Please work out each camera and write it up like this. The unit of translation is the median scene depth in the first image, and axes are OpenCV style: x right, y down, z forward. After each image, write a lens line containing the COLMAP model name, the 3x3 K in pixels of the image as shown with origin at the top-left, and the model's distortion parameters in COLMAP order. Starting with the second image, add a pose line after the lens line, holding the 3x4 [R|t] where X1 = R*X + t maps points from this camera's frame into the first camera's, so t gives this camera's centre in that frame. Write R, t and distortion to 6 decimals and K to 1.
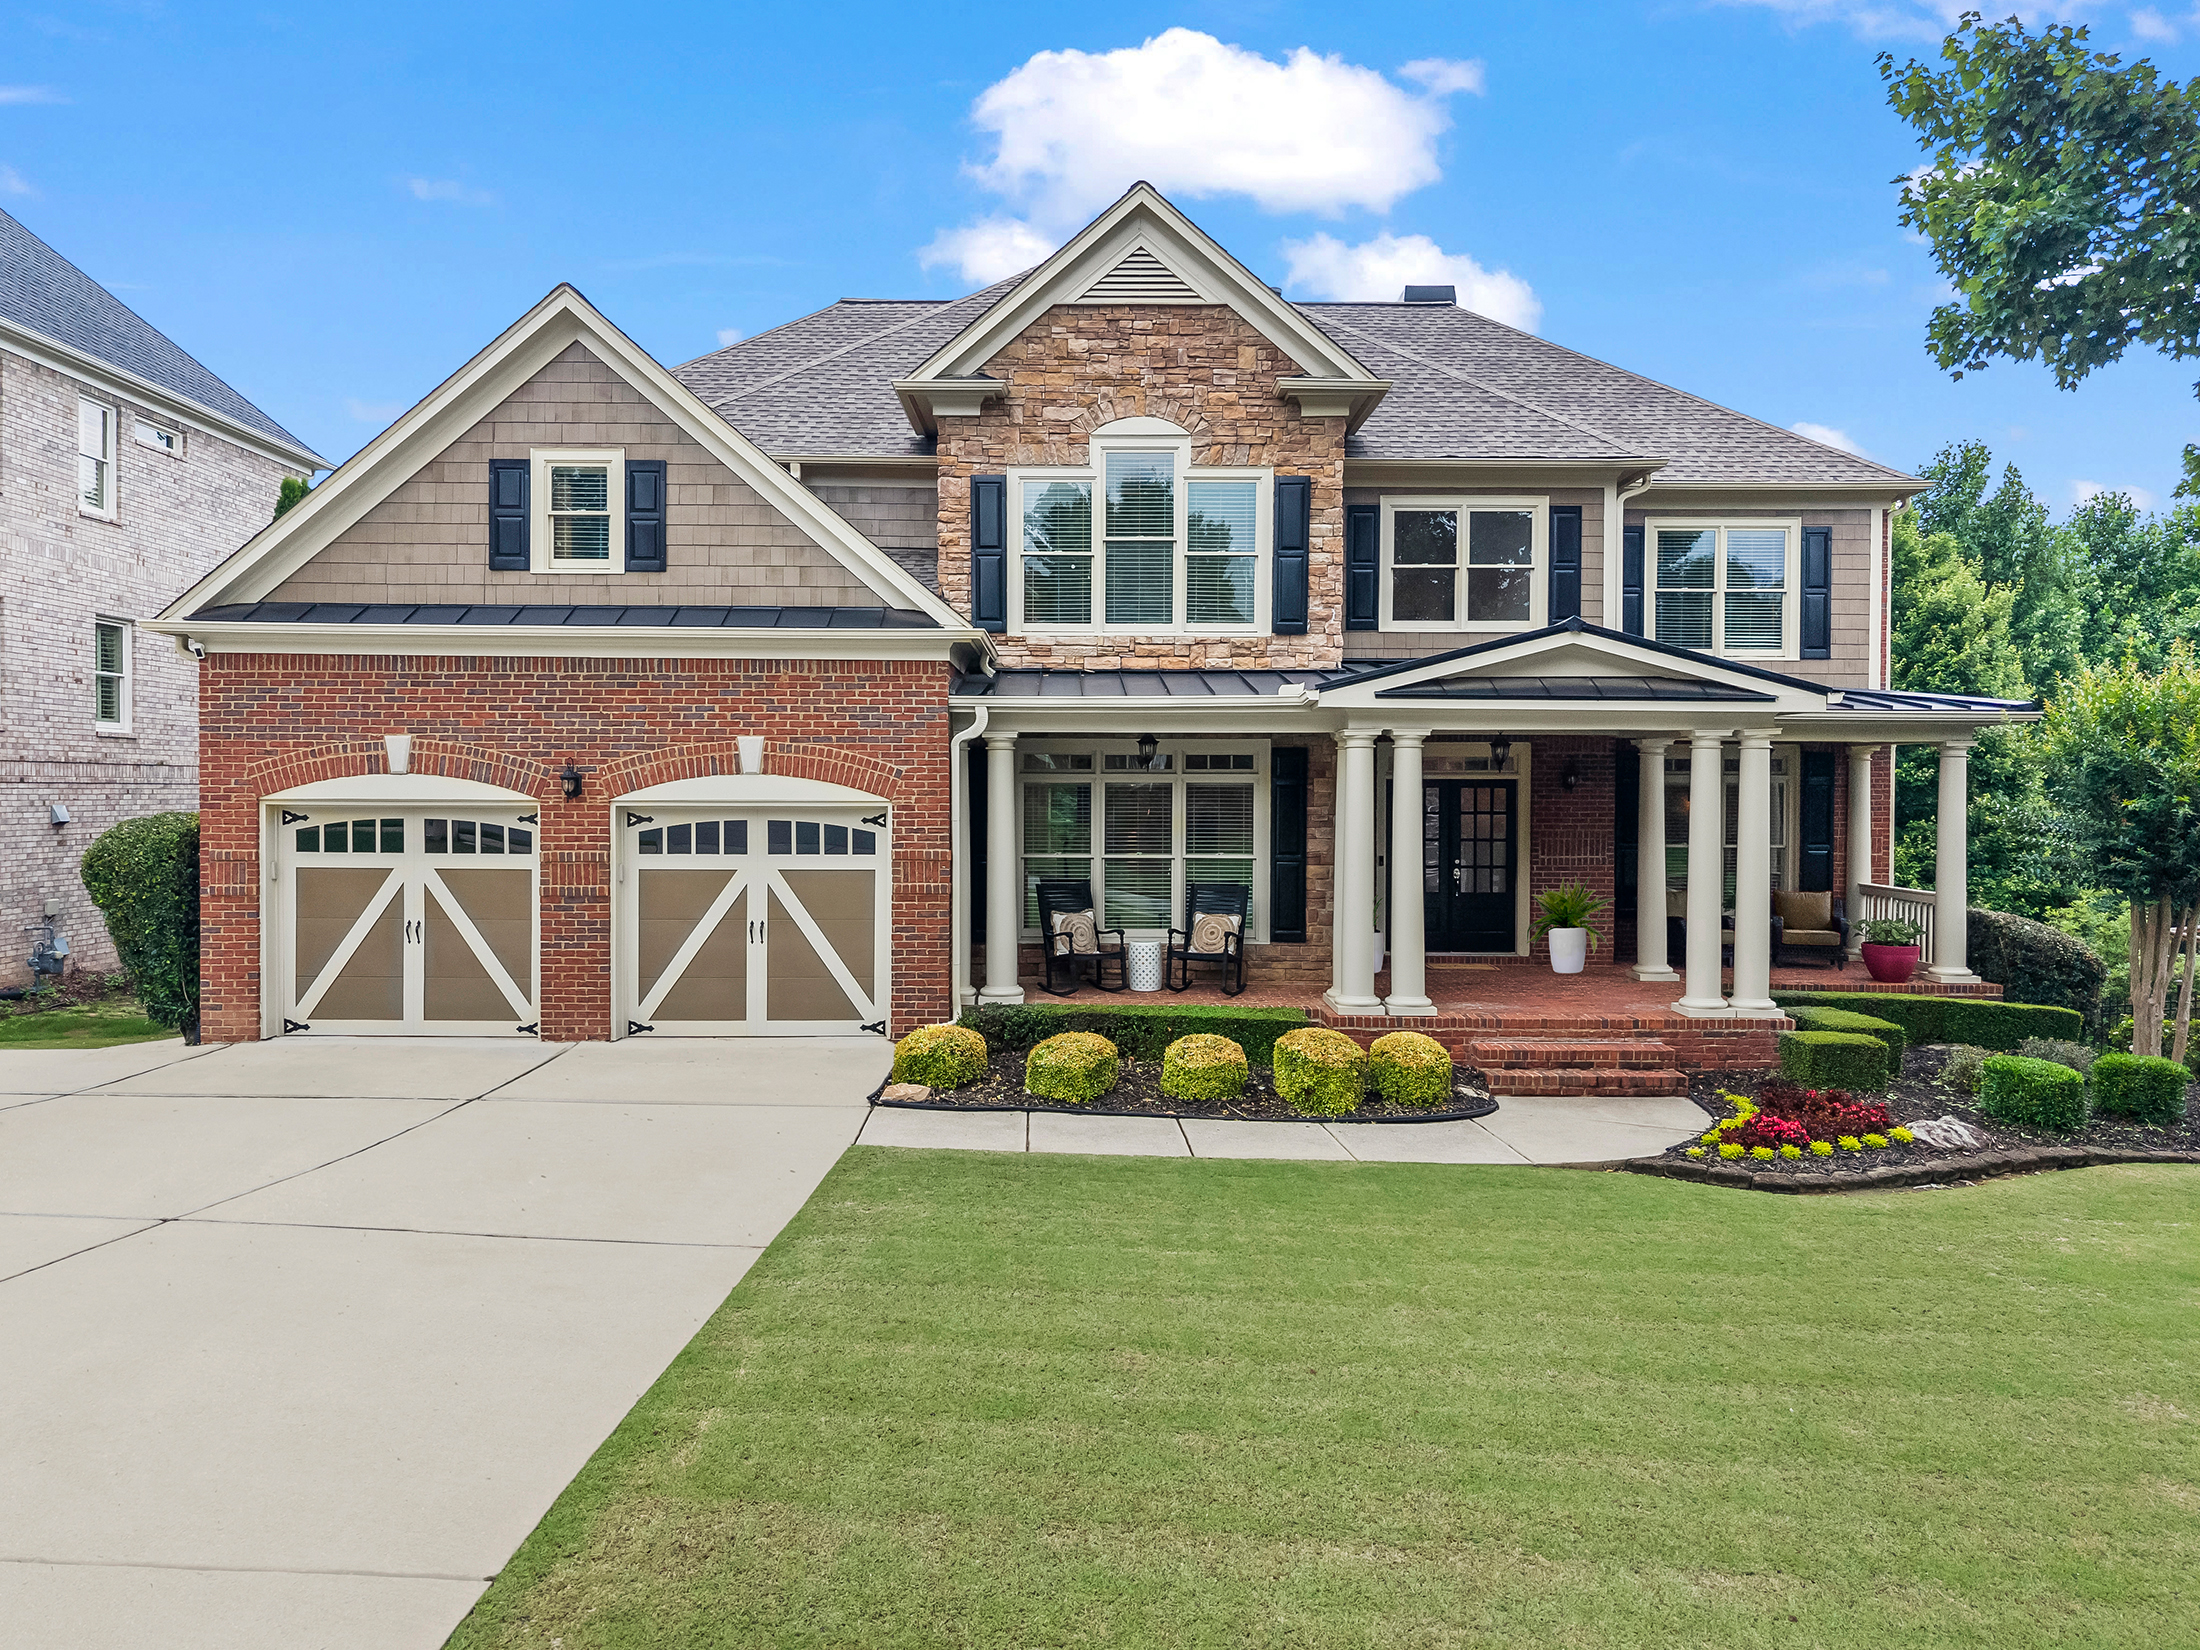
lens RADIAL K [[1478.8, 0, 1092.3], [0, 1478.8, 818.9], [0, 0, 1]] dist [0.100513, -0.236456]
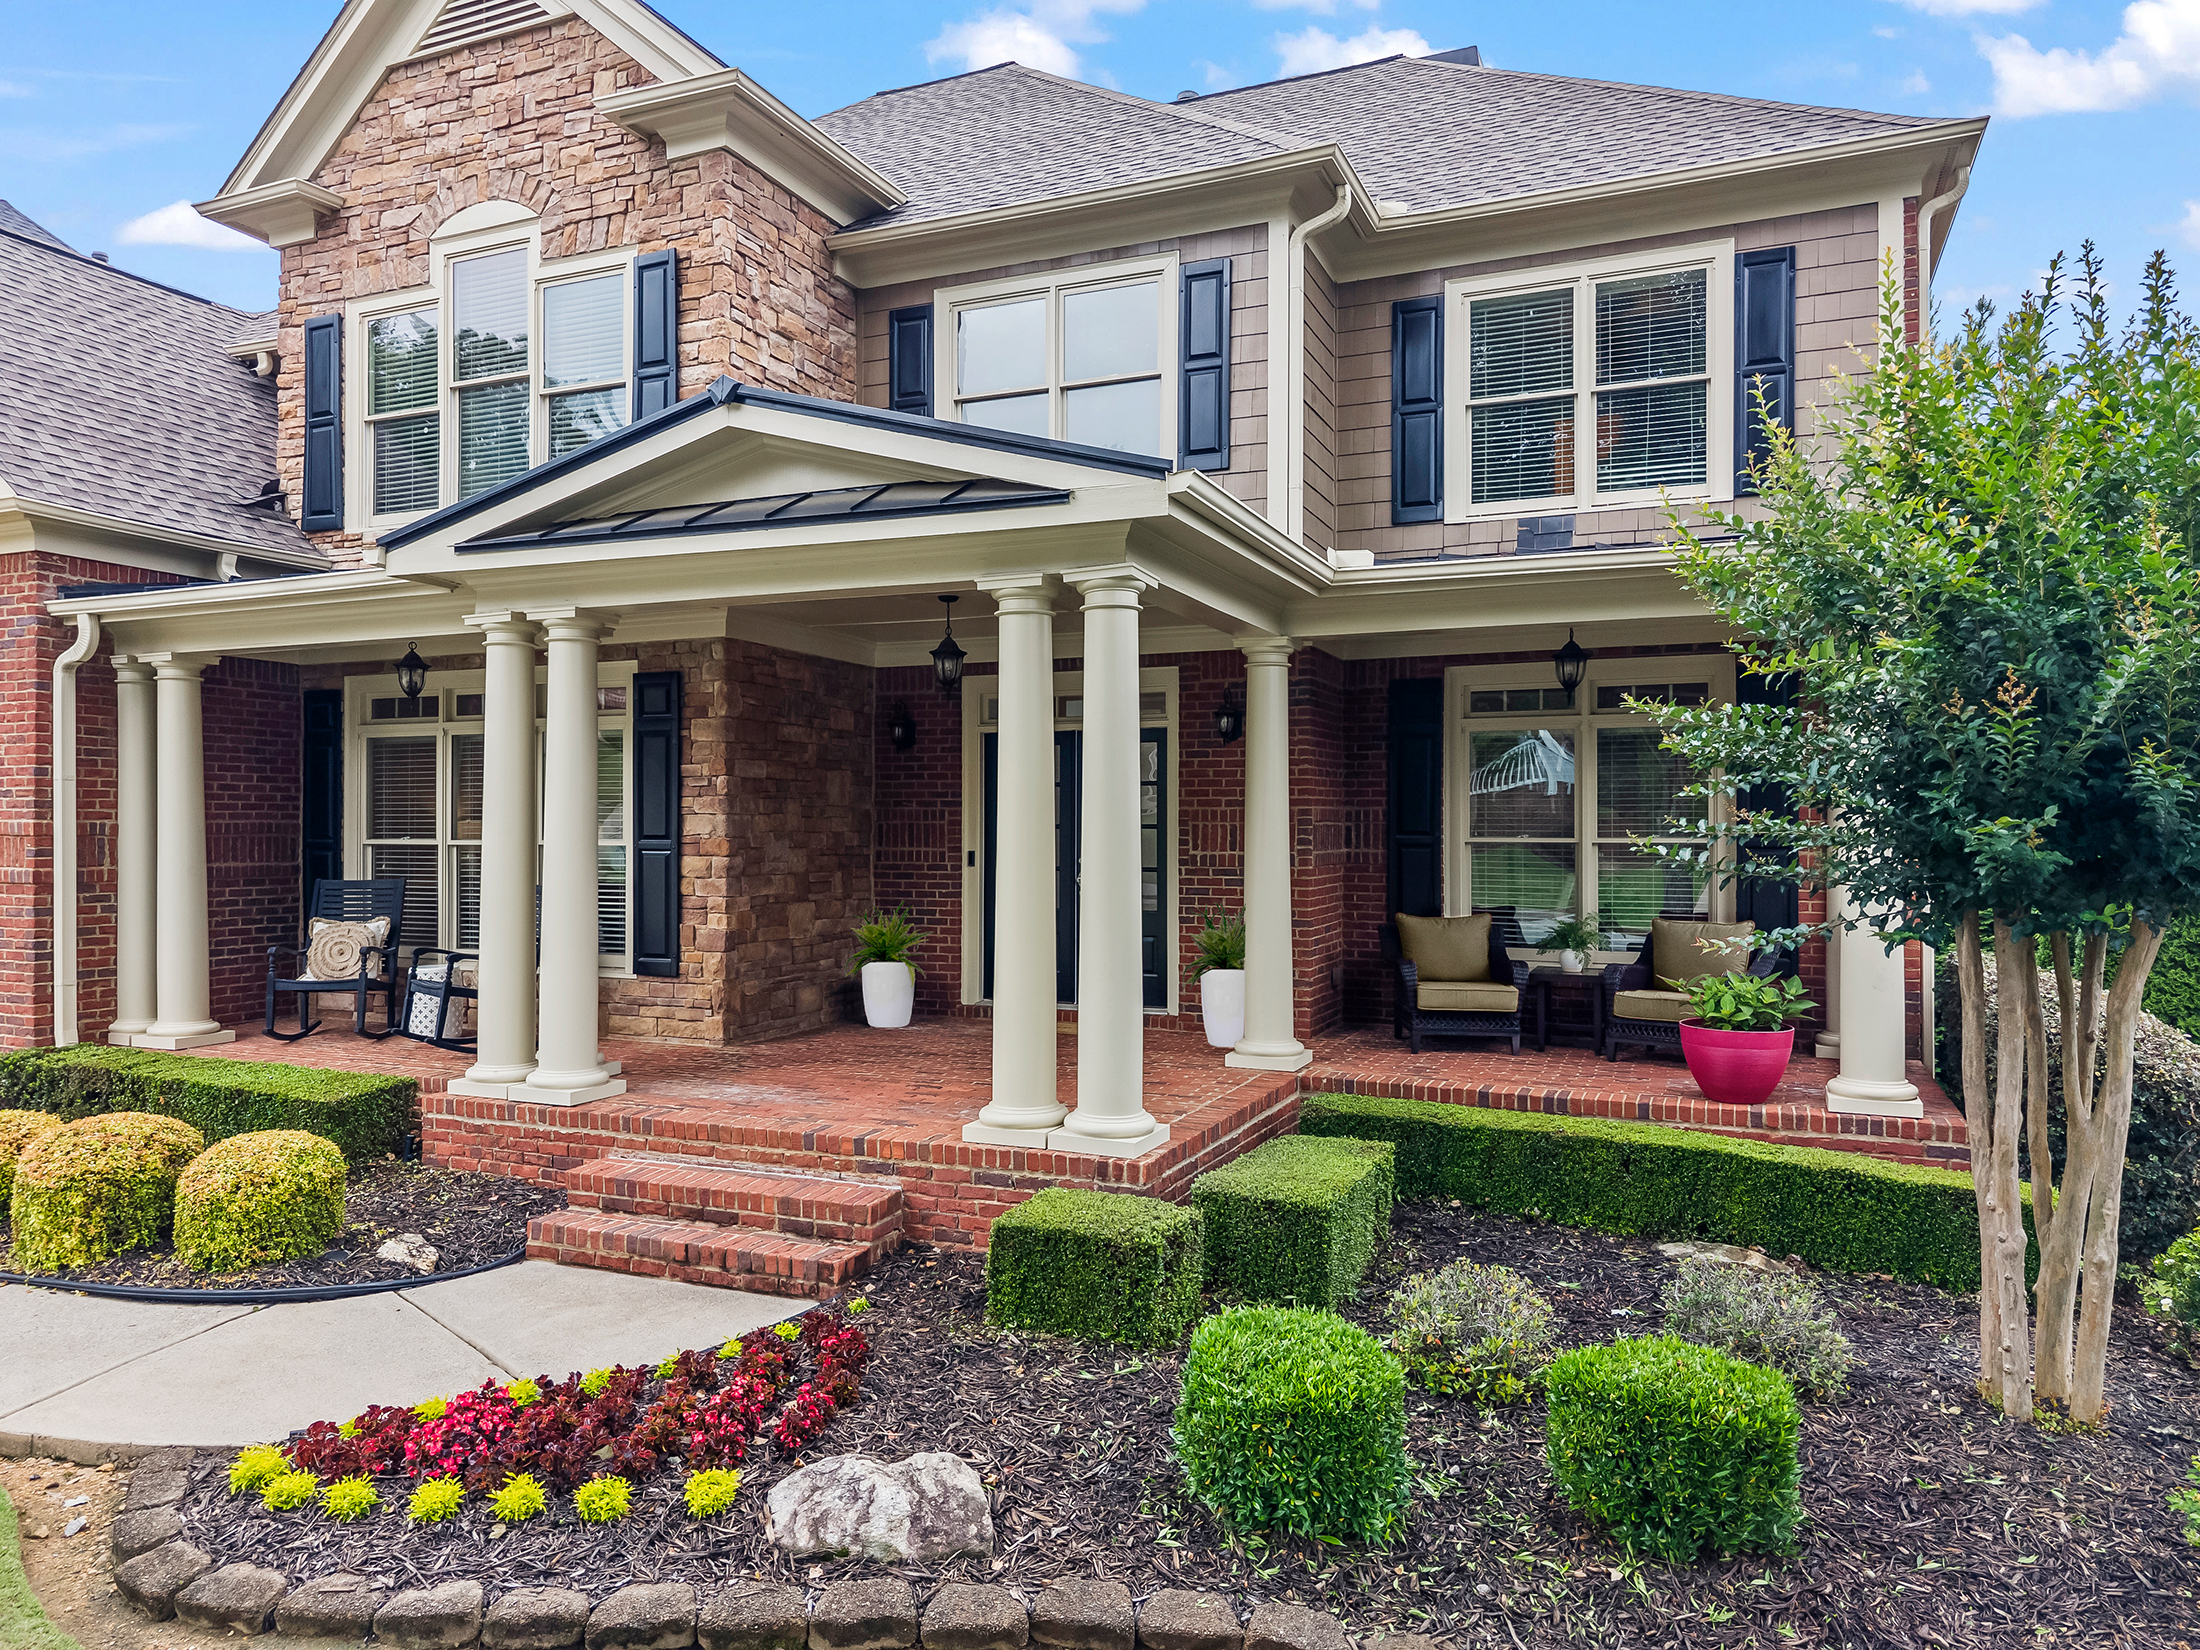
lens RADIAL K [[1498.4, 0, 1100.0], [0, 1498.4, 825.0], [0, 0, 1]] dist [-0.001310, 0.005035]
pose [[0.917907, -0.004460, -0.396771, 0.640224], [-0.005847, 0.999676, -0.024766, 0.037356], [0.396753, 0.025053, 0.917583, 0.545116]]
